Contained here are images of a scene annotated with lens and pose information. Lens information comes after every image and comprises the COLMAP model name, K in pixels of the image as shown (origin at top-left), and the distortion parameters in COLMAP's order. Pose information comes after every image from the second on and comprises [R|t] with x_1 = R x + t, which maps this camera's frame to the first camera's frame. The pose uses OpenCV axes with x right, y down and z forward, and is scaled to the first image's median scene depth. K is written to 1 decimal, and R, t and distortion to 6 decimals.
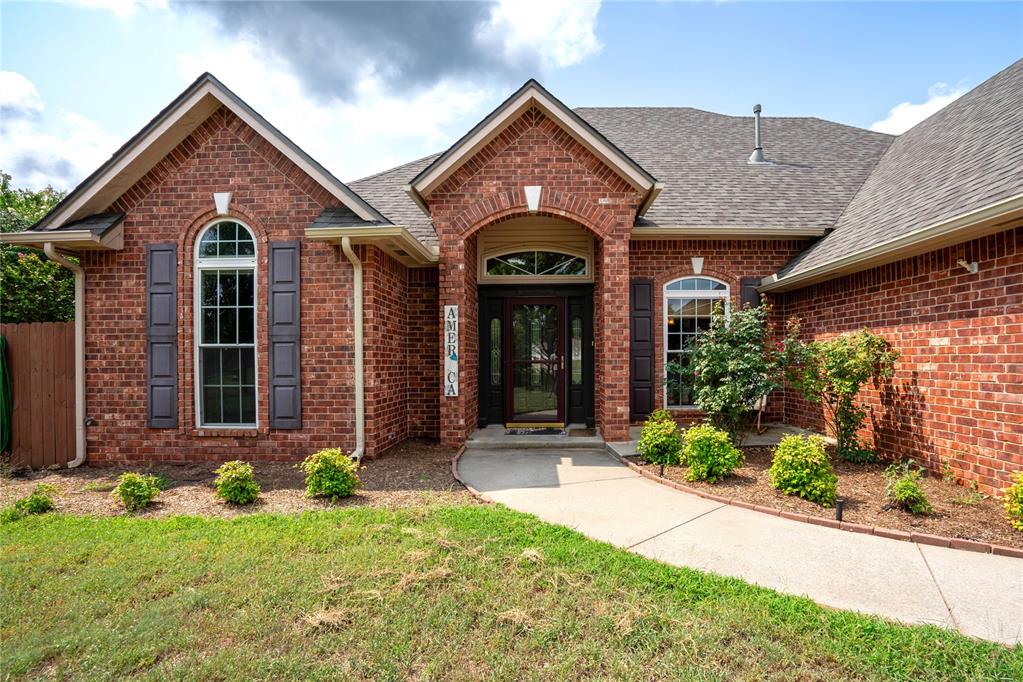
lens RADIAL K [[464.7, 0, 548.2], [0, 464.7, 361.4], [0, 0, 1]] dist [-0.044679, 0.006073]
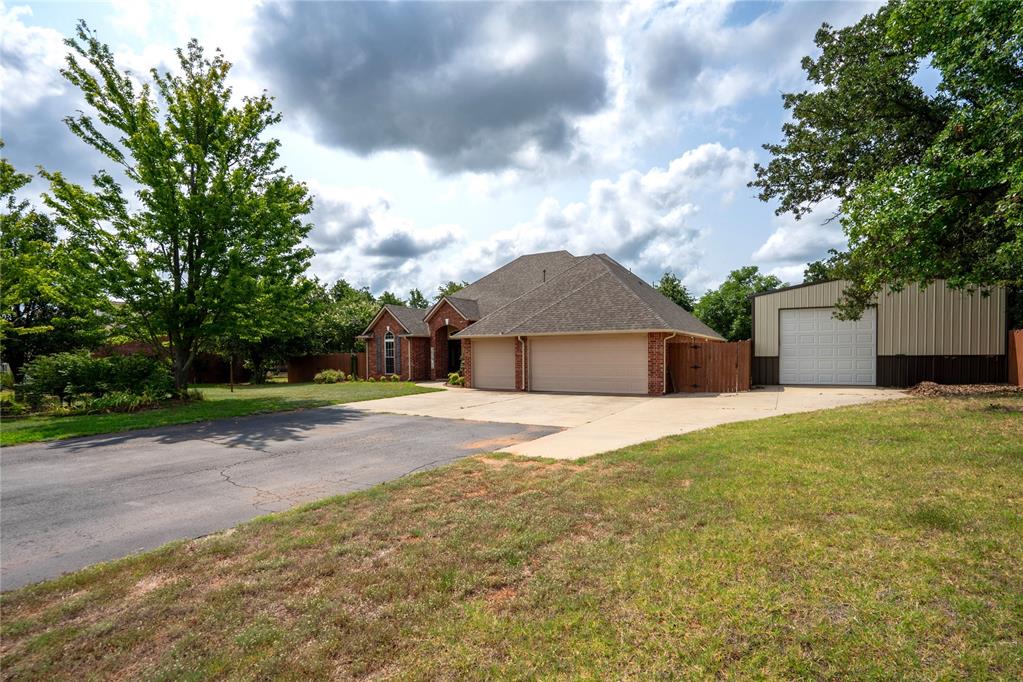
lens RADIAL K [[464.7, 0, 531.0], [0, 464.7, 359.3], [0, 0, 1]] dist [-0.044679, 0.006073]
pose [[0.884636, 0.001781, -0.466278, 2.964262], [-0.000129, 0.999994, 0.003574, -0.031168], [0.466282, -0.003101, 0.884631, -2.697663]]
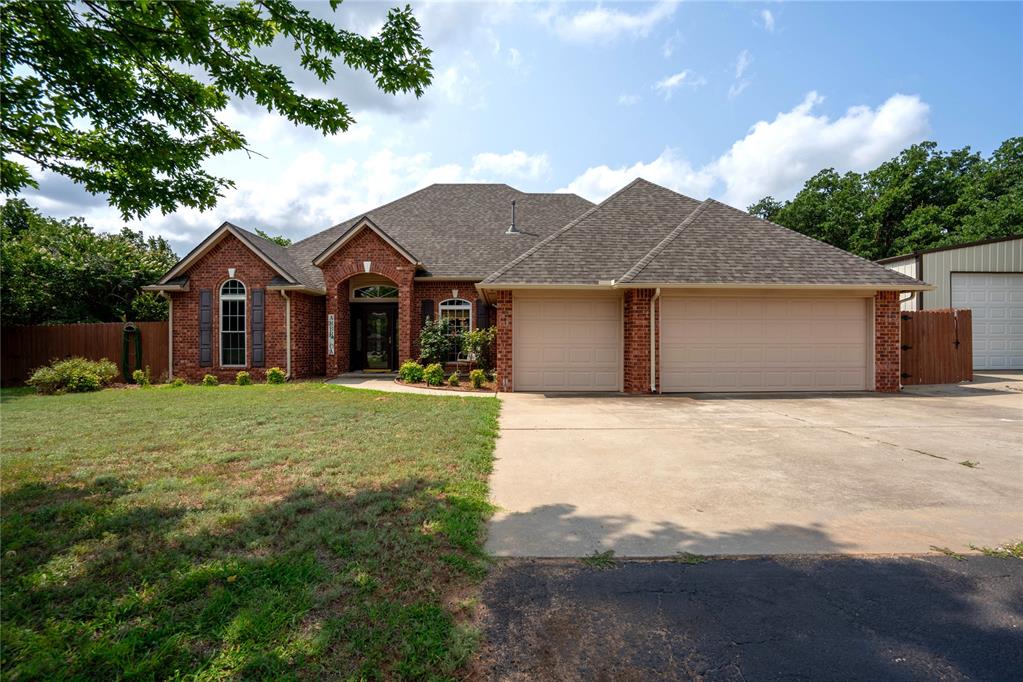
lens RADIAL K [[464.7, 0, 514.8], [0, 464.7, 345.7], [0, 0, 1]] dist [-0.044679, 0.006073]
pose [[0.999769, 0.004509, 0.021022, 0.728930], [-0.004551, 0.999988, 0.001919, 0.026924], [-0.021013, -0.002014, 0.999777, -1.444965]]
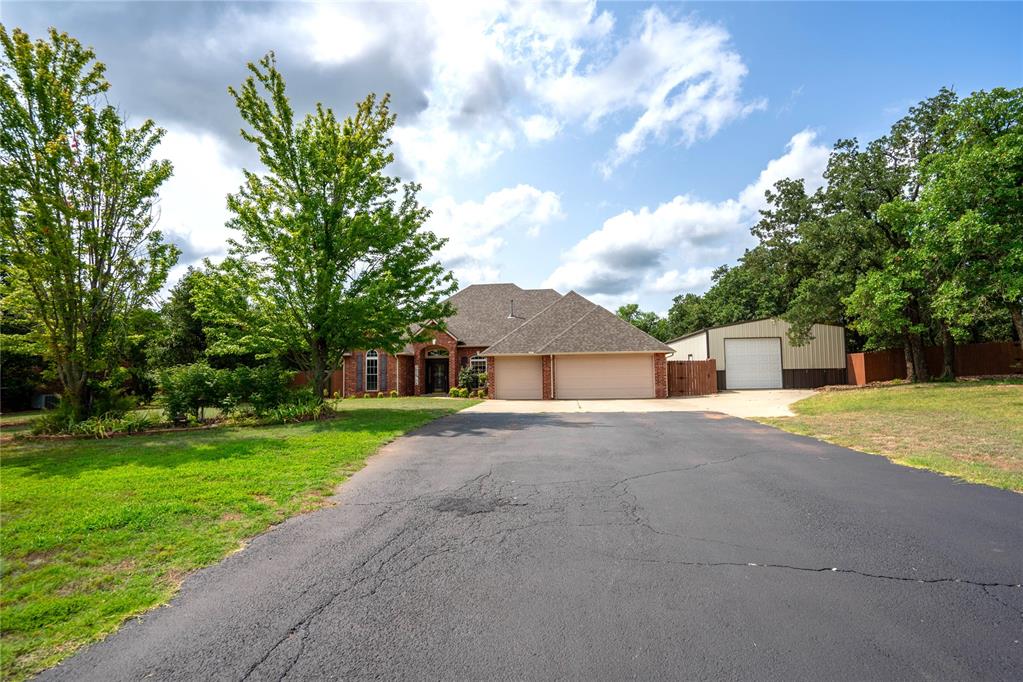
lens RADIAL K [[464.7, 0, 525.0], [0, 464.7, 349.5], [0, 0, 1]] dist [-0.044679, 0.006073]
pose [[0.995667, -0.013429, -0.092017, 1.468537], [0.007557, 0.997930, -0.063860, 0.028317], [0.092685, 0.062887, 0.993708, -3.980716]]
